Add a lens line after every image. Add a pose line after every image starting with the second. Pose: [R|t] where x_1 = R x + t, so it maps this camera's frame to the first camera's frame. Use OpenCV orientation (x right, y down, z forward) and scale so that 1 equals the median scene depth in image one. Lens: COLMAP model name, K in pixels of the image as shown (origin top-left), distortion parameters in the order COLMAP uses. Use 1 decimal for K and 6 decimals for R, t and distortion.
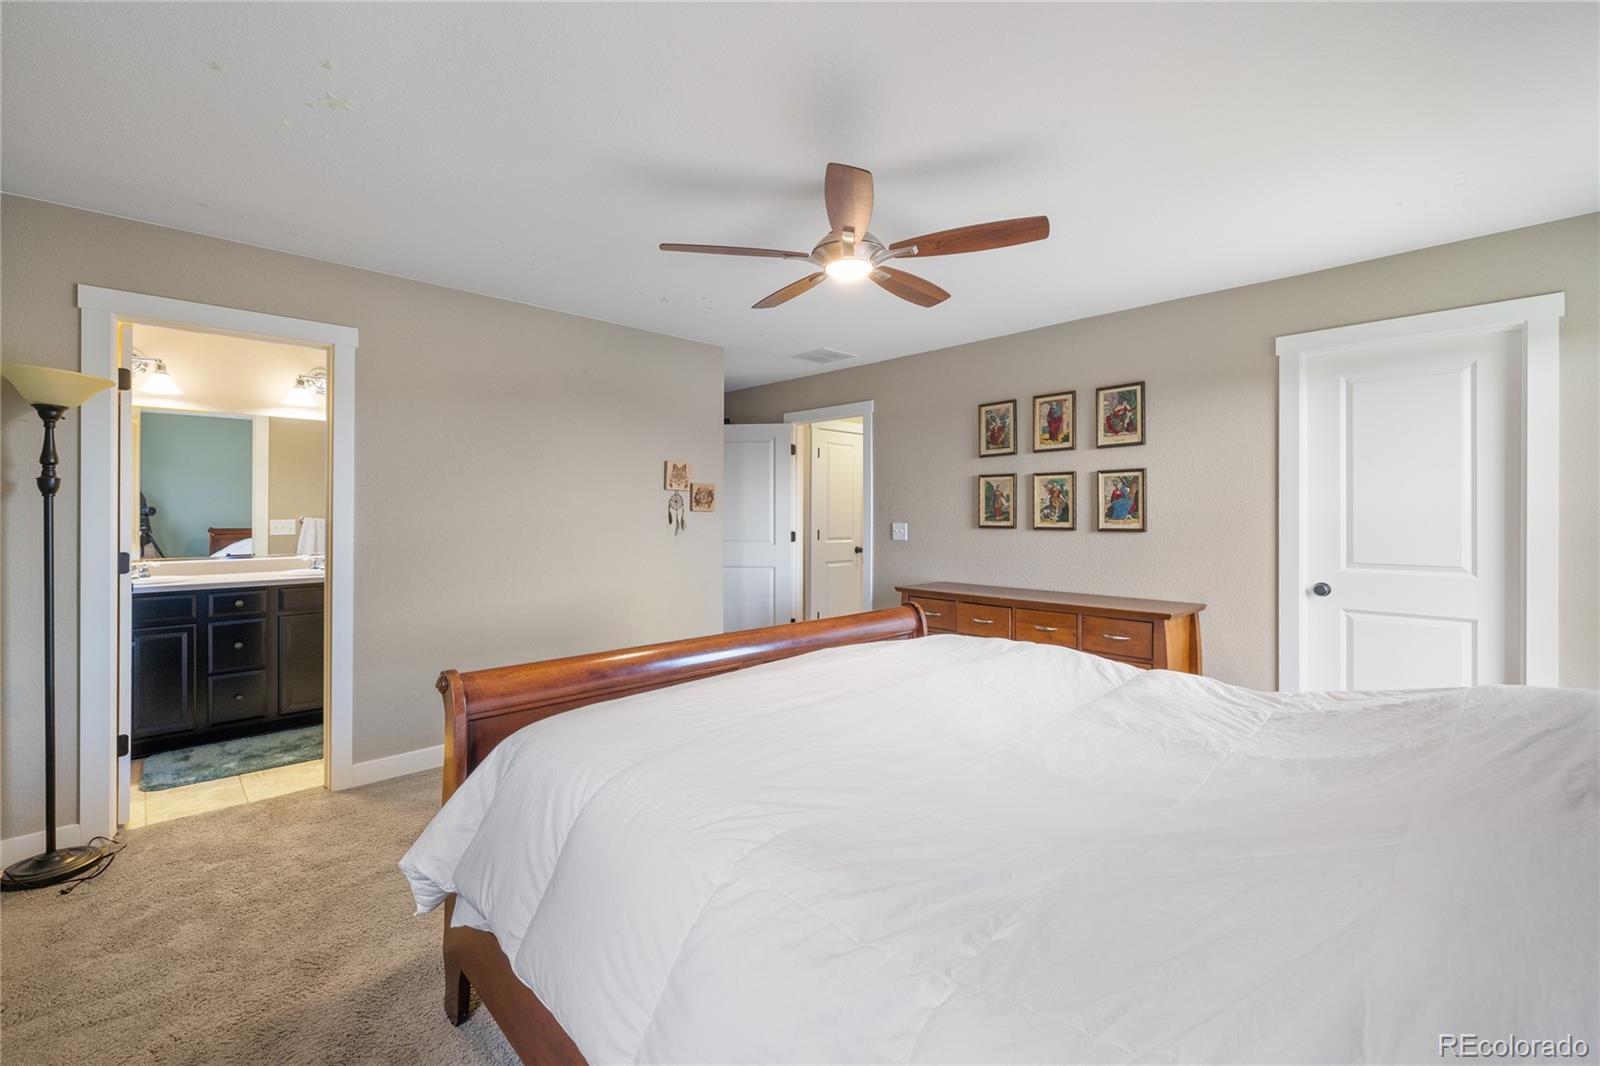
lens RADIAL K [[687.8, 0, 795.5], [0, 687.8, 521.8], [0, 0, 1]] dist [-0.002564, -0.000417]
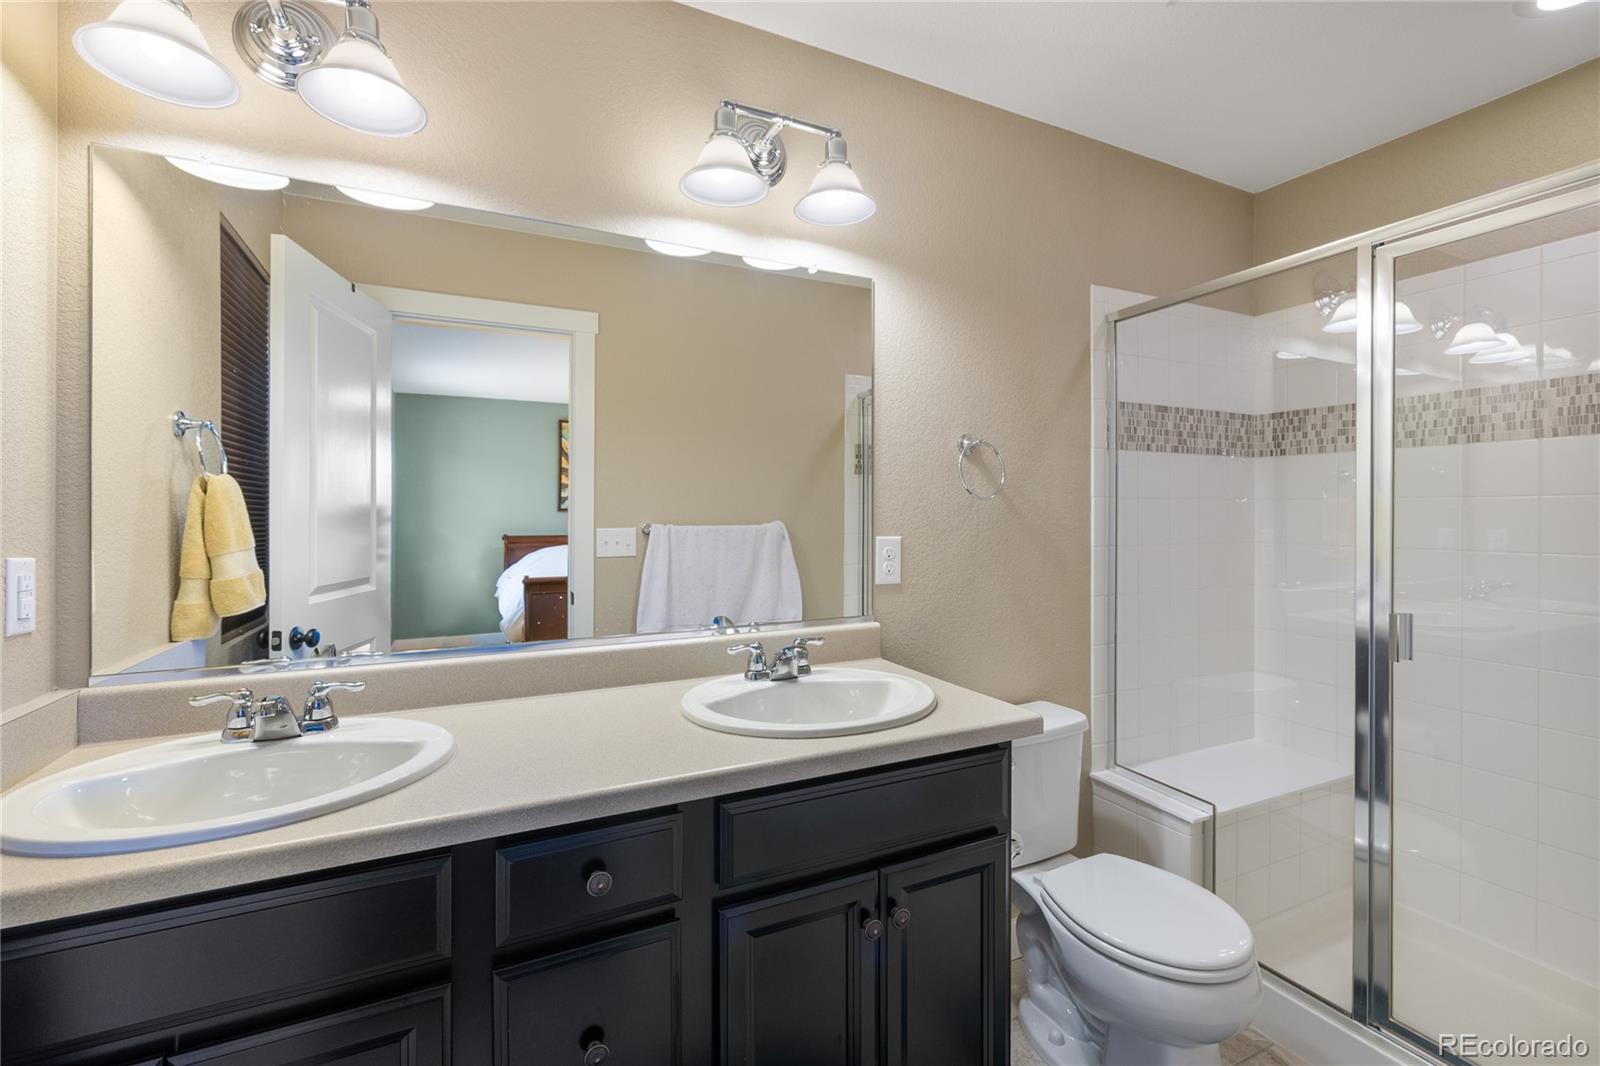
lens RADIAL K [[687.8, 0, 804.1], [0, 687.8, 521.7], [0, 0, 1]] dist [-0.002564, -0.000417]
pose [[0.956566, -0.001013, -0.291513, -0.448949], [0.000202, 0.999996, -0.002810, -0.006587], [0.291514, 0.002629, 0.956563, 0.527747]]
